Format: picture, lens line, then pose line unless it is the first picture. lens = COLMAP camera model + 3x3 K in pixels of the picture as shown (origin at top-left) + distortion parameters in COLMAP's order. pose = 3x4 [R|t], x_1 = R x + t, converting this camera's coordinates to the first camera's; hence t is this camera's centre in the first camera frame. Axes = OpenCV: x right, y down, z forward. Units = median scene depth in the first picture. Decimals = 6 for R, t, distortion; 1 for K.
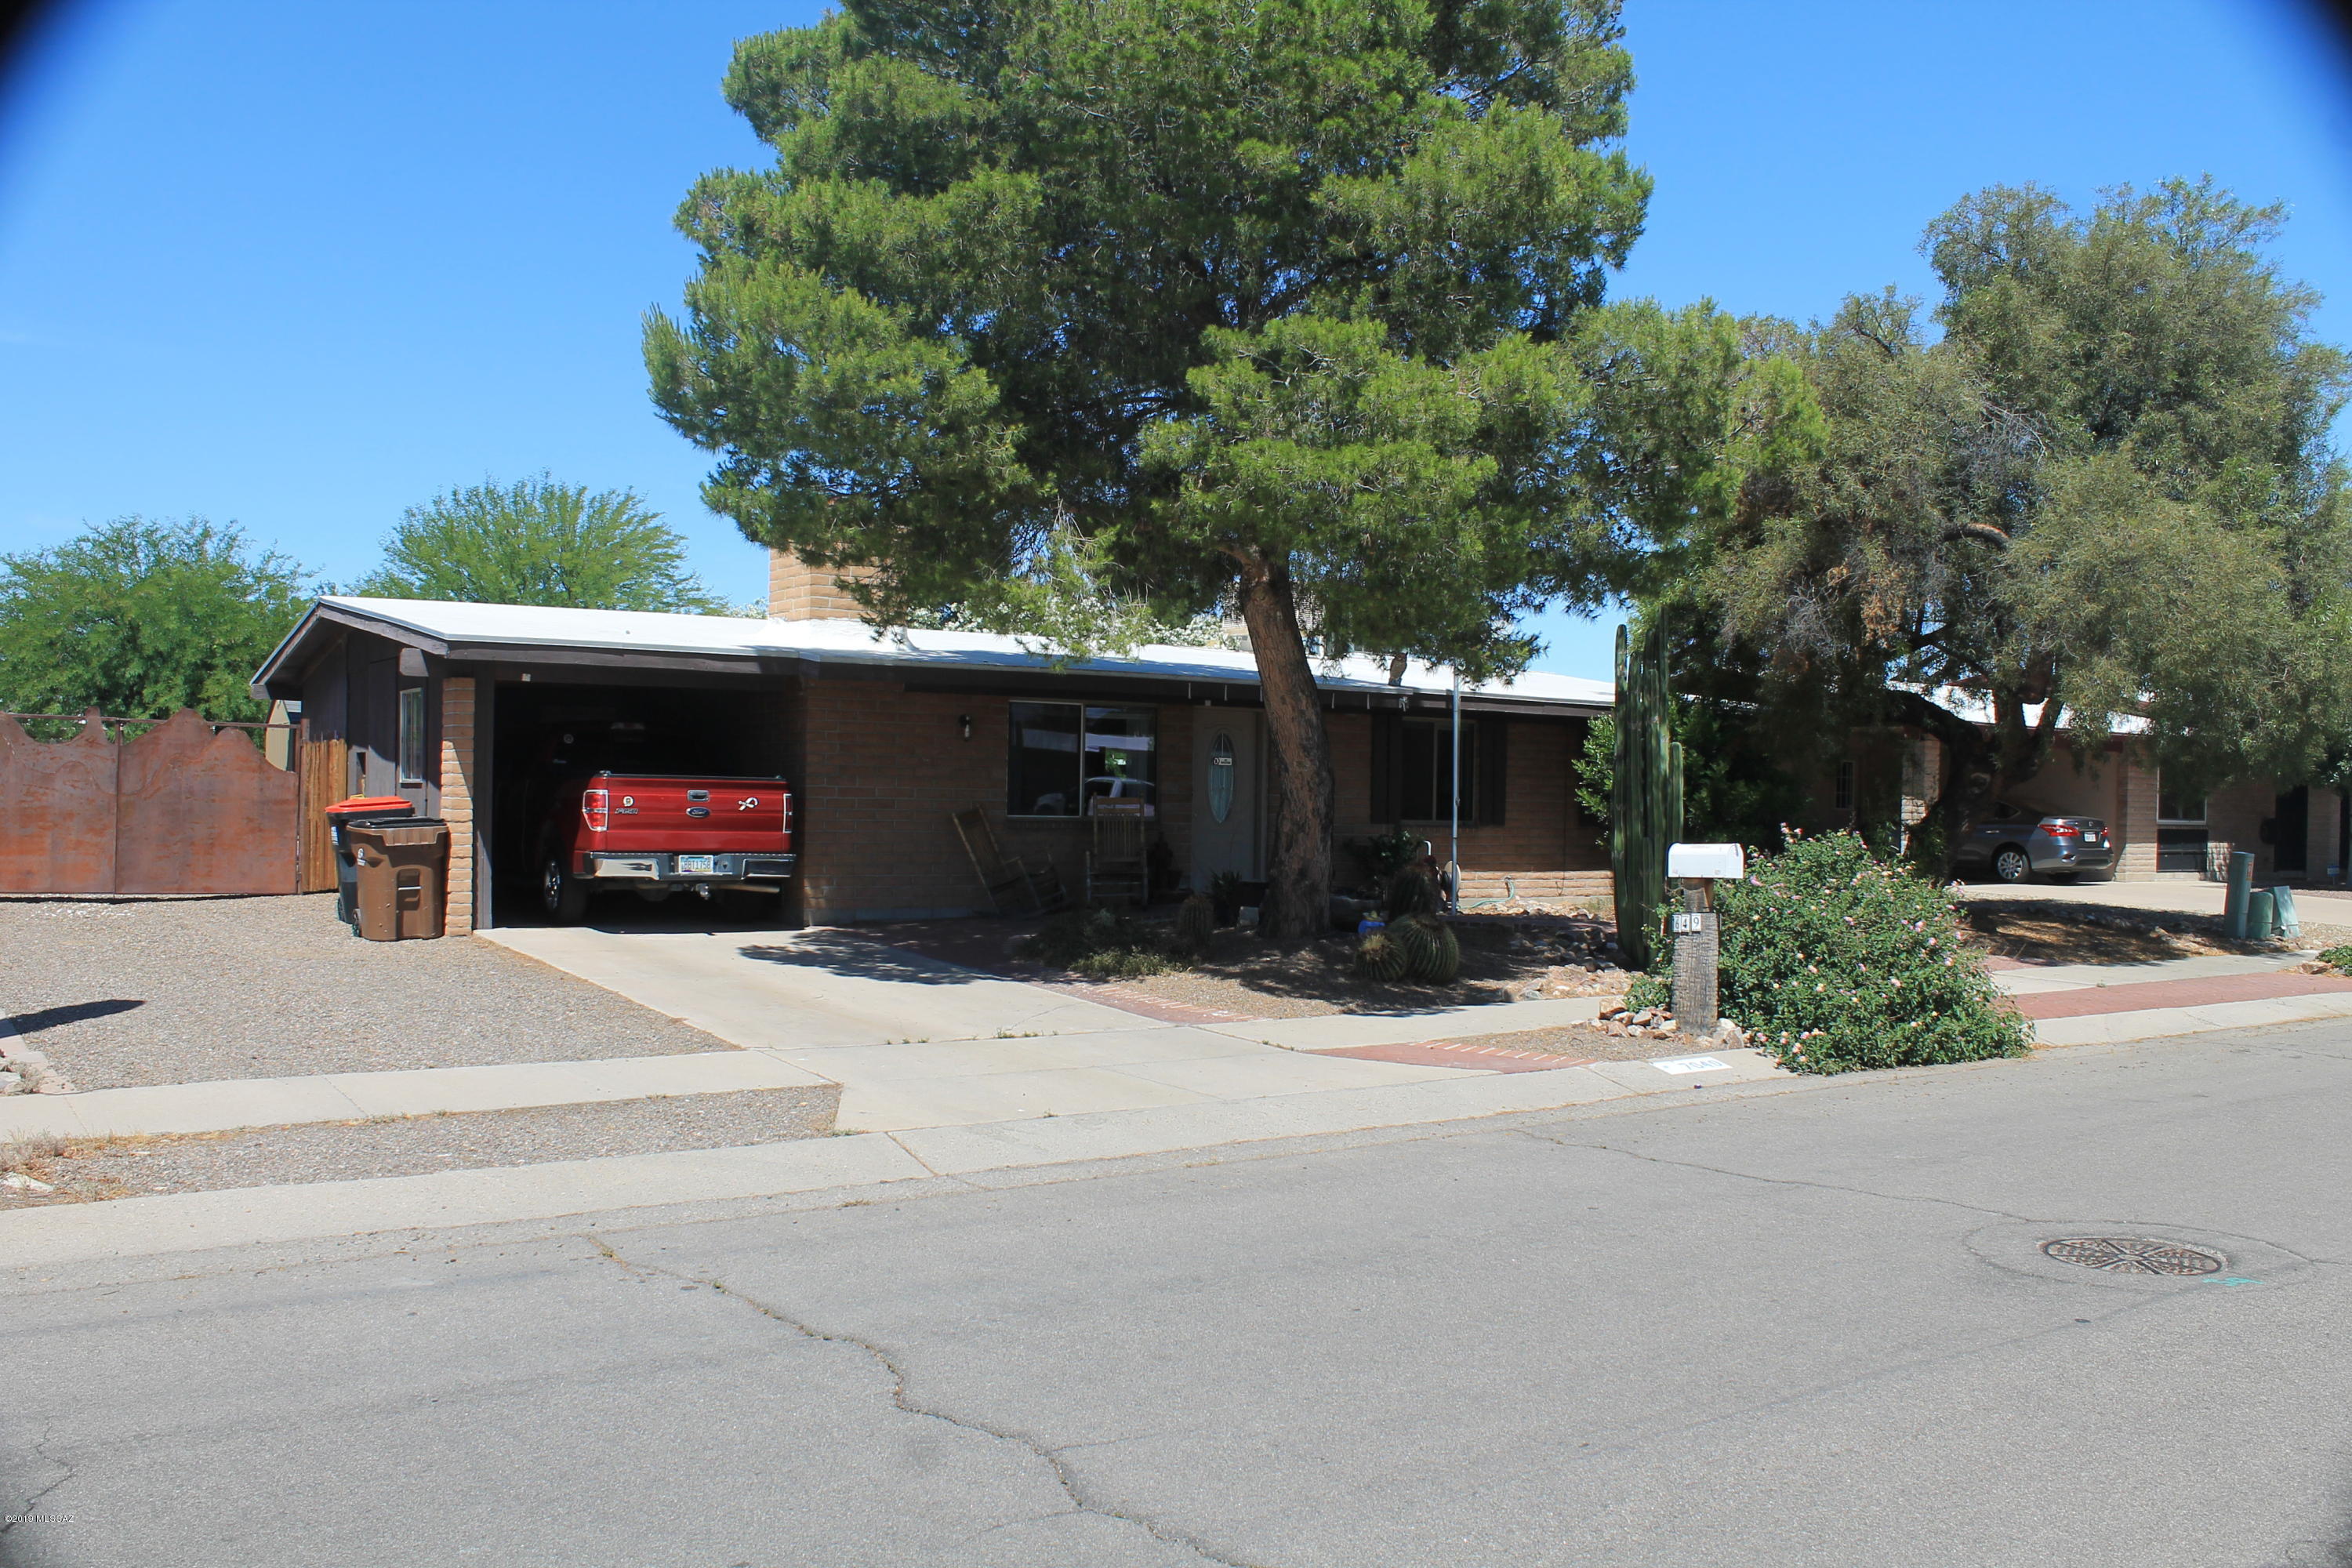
lens RADIAL K [[1972.4, 0, 1176.8], [0, 1972.4, 798.7], [0, 0, 1]] dist [-0.092700, 0.081242]
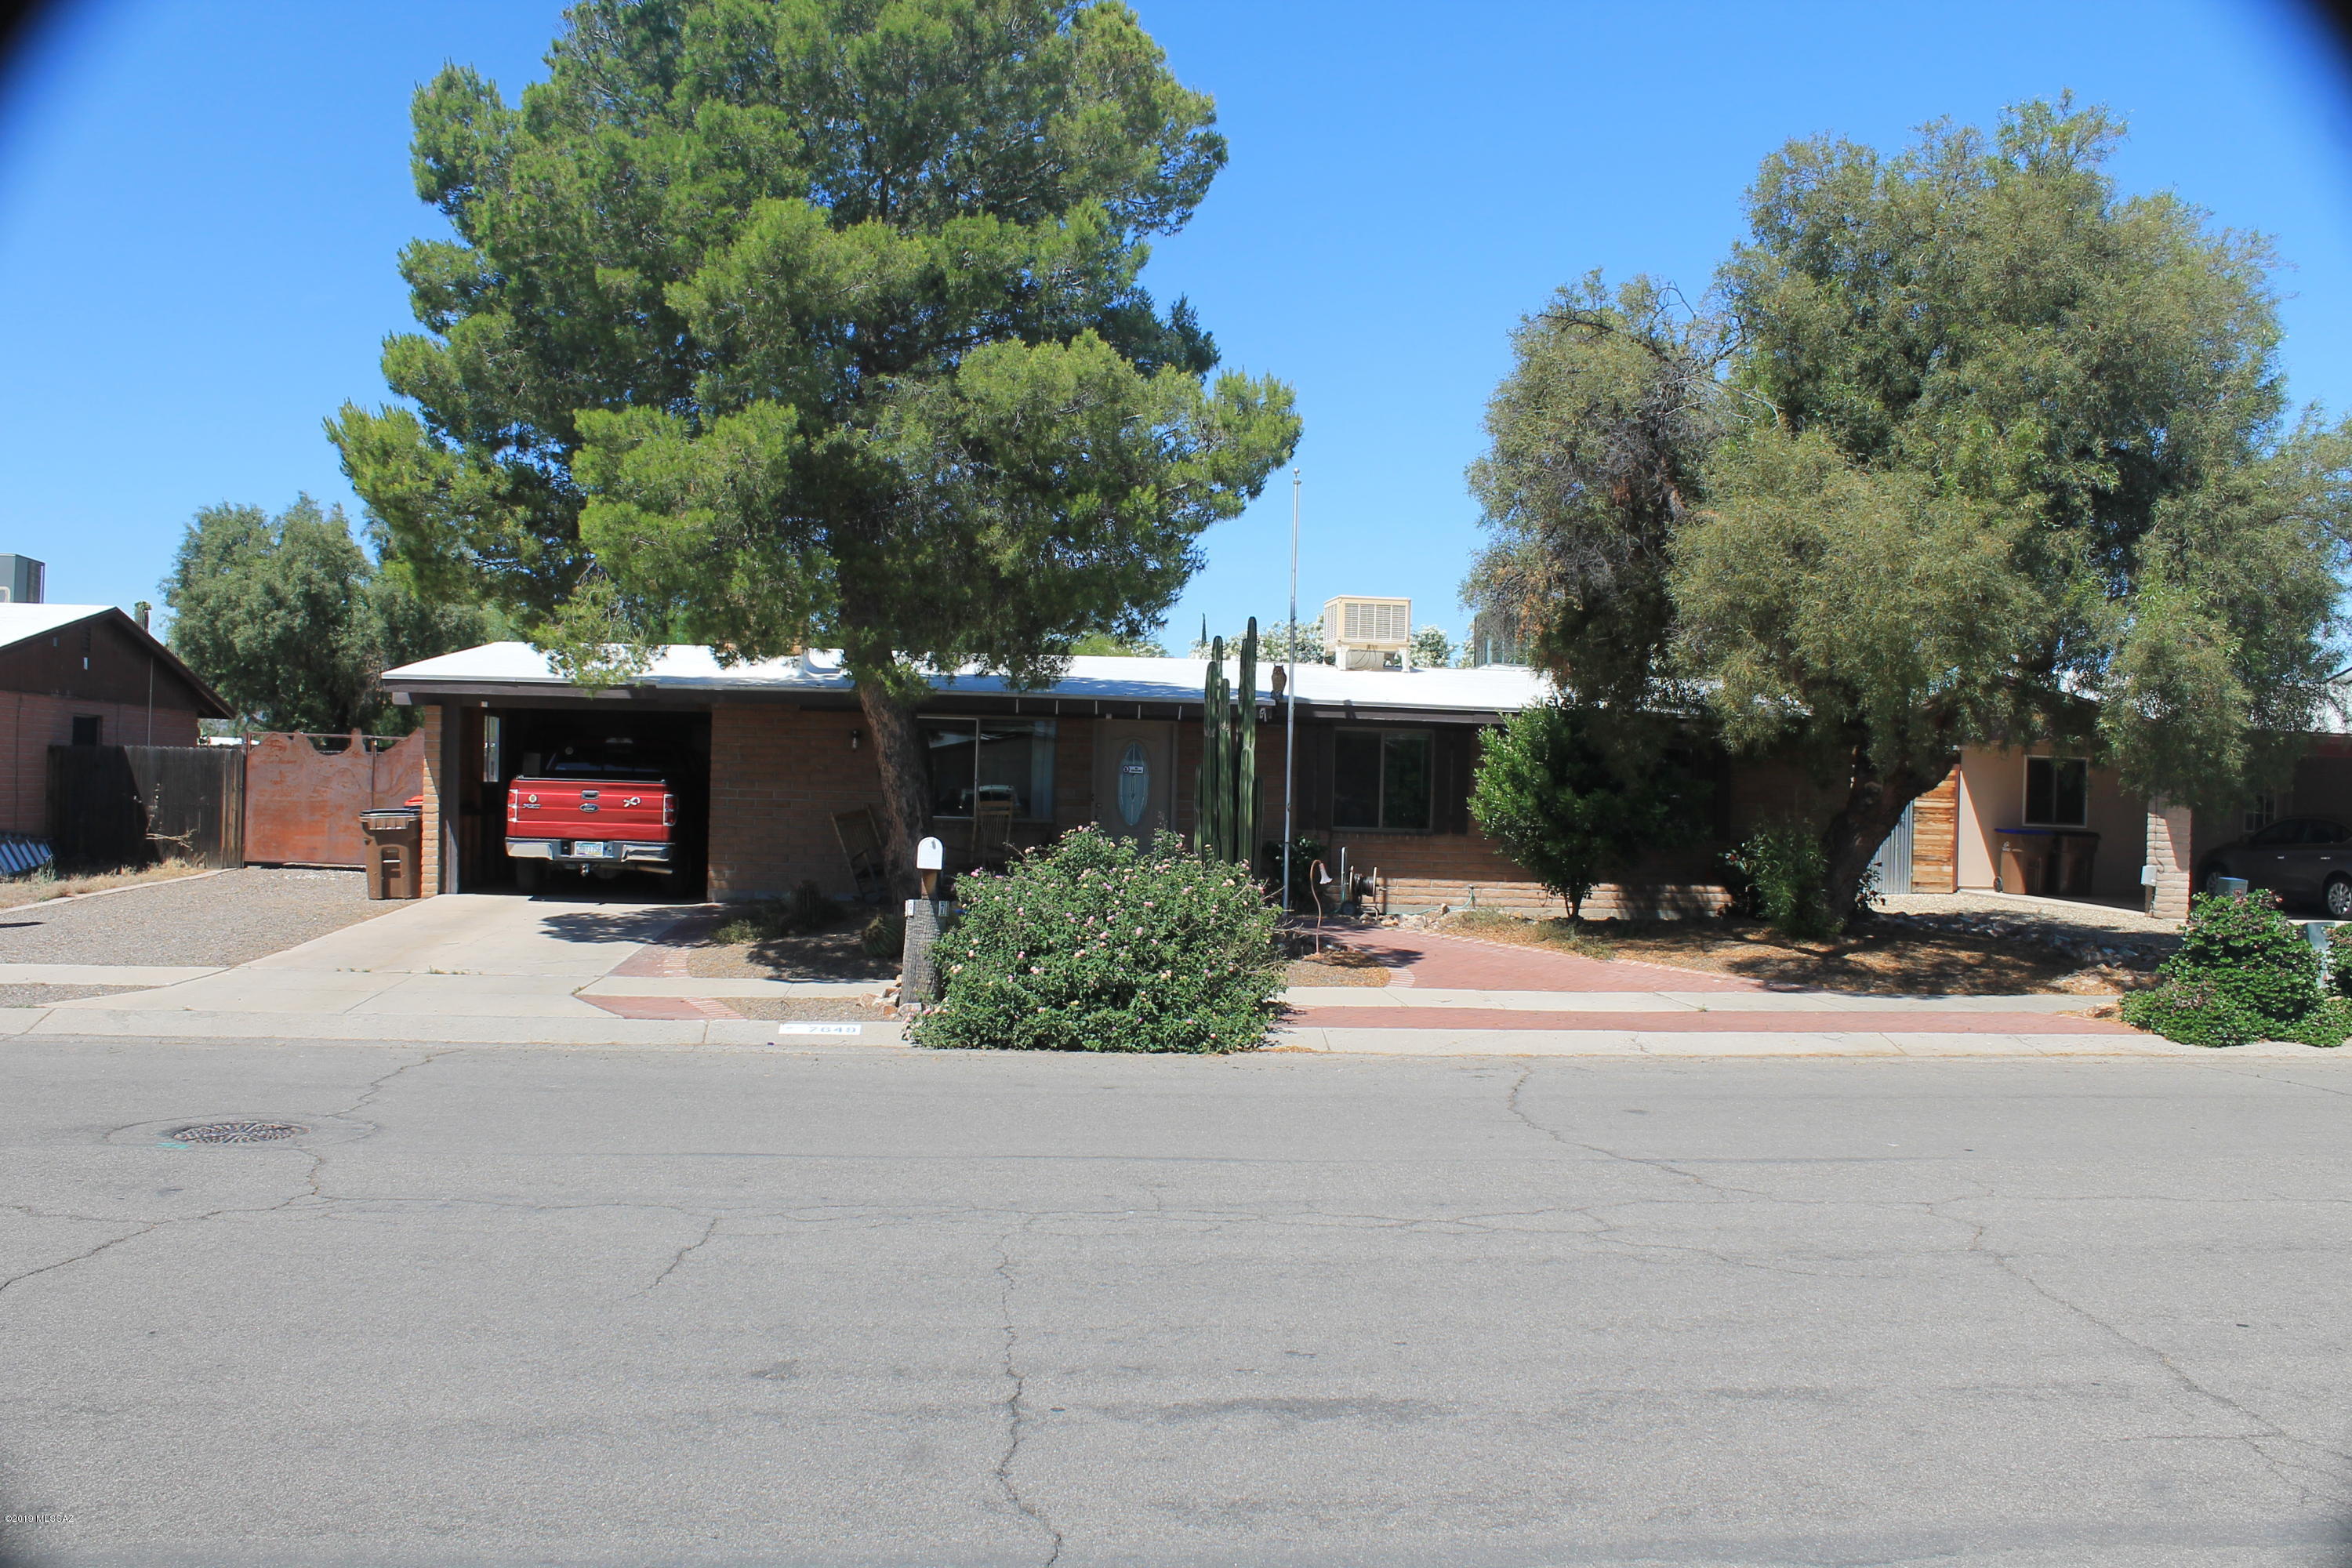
lens RADIAL K [[1972.4, 0, 1177.2], [0, 1972.4, 780.8], [0, 0, 1]] dist [-0.092700, 0.081242]
pose [[0.884005, 0.003214, -0.467466, 0.693155], [-0.011430, 0.999826, -0.014741, 0.003748], [0.467337, 0.018375, 0.883888, 0.057848]]
